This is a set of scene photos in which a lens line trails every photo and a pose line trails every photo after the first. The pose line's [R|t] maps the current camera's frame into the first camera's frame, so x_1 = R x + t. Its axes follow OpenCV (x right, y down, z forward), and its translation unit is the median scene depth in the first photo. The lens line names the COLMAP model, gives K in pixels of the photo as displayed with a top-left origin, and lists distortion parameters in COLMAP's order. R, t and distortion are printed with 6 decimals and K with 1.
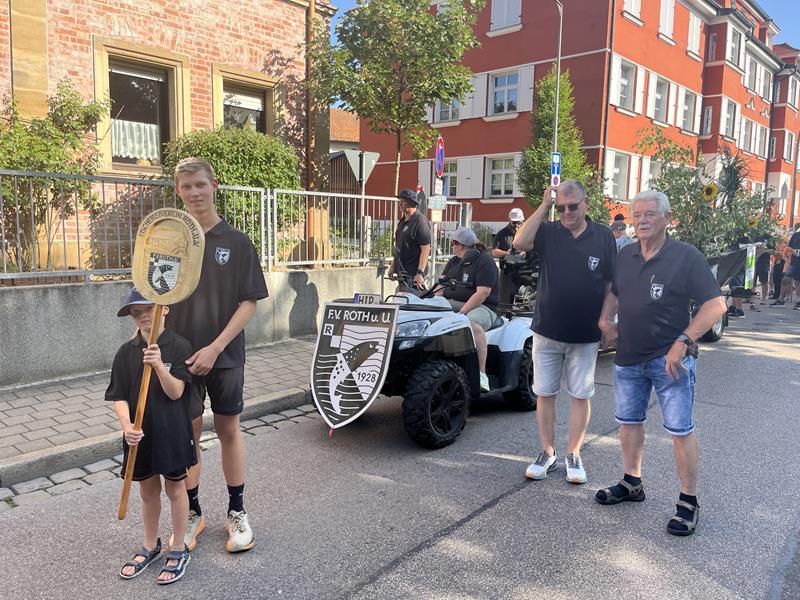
lens RADIAL K [[605.5, 0, 402.5], [0, 605.5, 300.7], [0, 0, 1]] dist [0.069168, -0.097223]
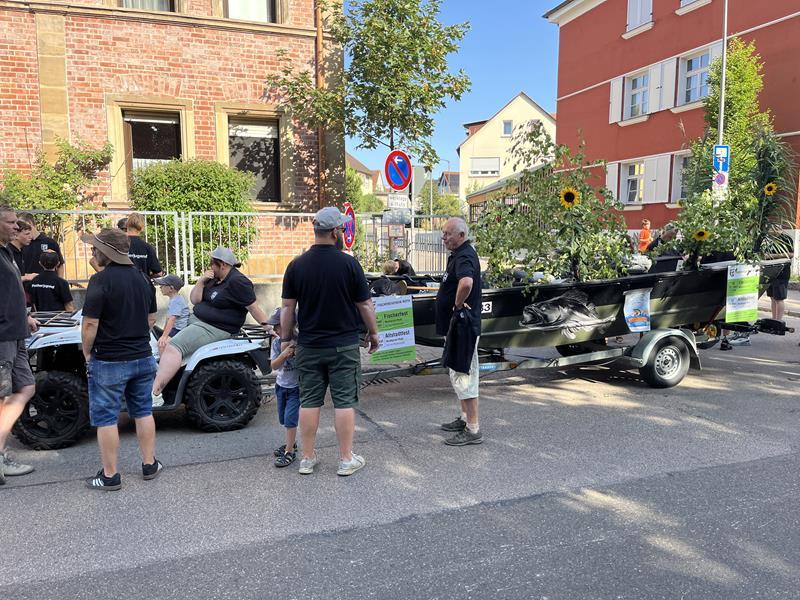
lens RADIAL K [[605.5, 0, 394.3], [0, 605.5, 305.7], [0, 0, 1]] dist [0.069168, -0.097223]
pose [[0.880445, 0.037355, -0.472674, 0.532438], [-0.041627, 0.999132, 0.001422, -0.021957], [0.472317, 0.018424, 0.881236, 0.150695]]
